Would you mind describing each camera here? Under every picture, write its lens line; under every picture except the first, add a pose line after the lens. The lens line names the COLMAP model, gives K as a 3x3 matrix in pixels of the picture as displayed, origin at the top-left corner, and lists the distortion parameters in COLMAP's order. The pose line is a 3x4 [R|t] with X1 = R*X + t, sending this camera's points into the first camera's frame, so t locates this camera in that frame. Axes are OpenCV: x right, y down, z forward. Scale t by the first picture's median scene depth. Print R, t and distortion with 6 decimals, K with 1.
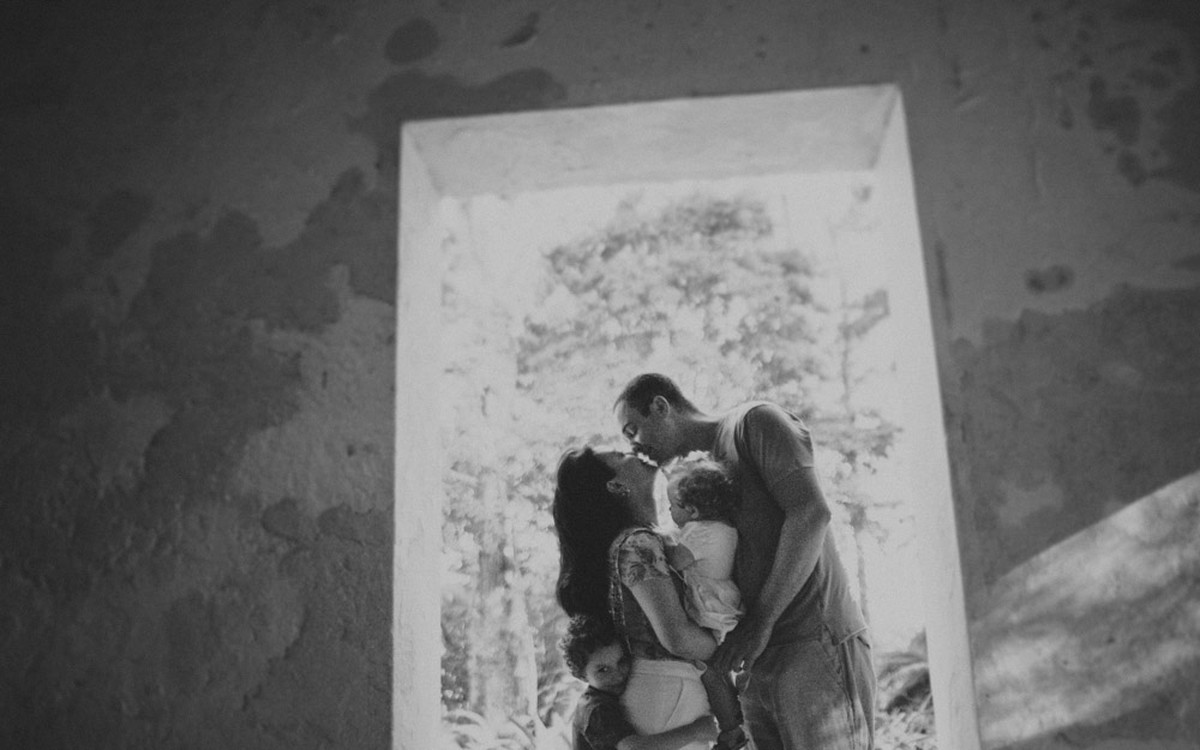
lens RADIAL K [[1184.2, 0, 600.0], [0, 1184.2, 375.0], [0, 0, 1]] dist [-0.046992, 0.000706]
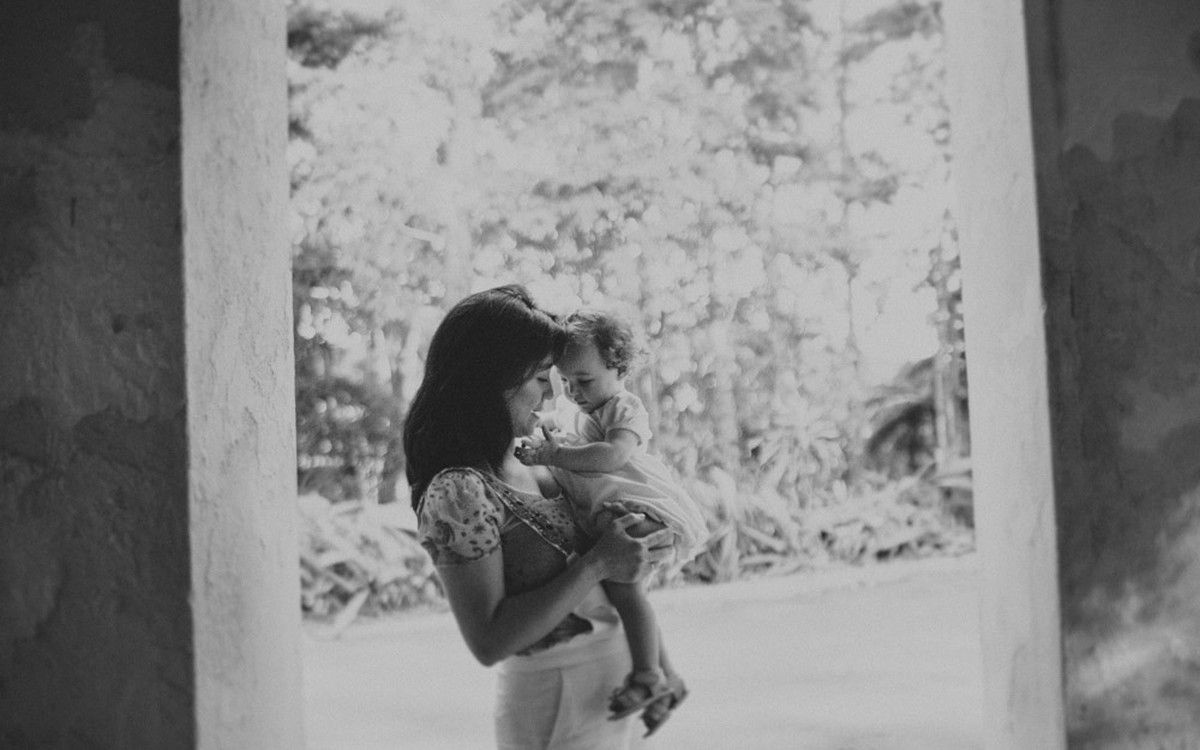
lens RADIAL K [[1168.8, 0, 600.0], [0, 1168.8, 375.0], [0, 0, 1]] dist [-0.059847, 0.018575]
pose [[0.999946, -0.006939, 0.007686, 0.048951], [0.004942, 0.972062, 0.234674, -0.056912], [-0.009100, -0.234623, 0.972044, 0.377026]]
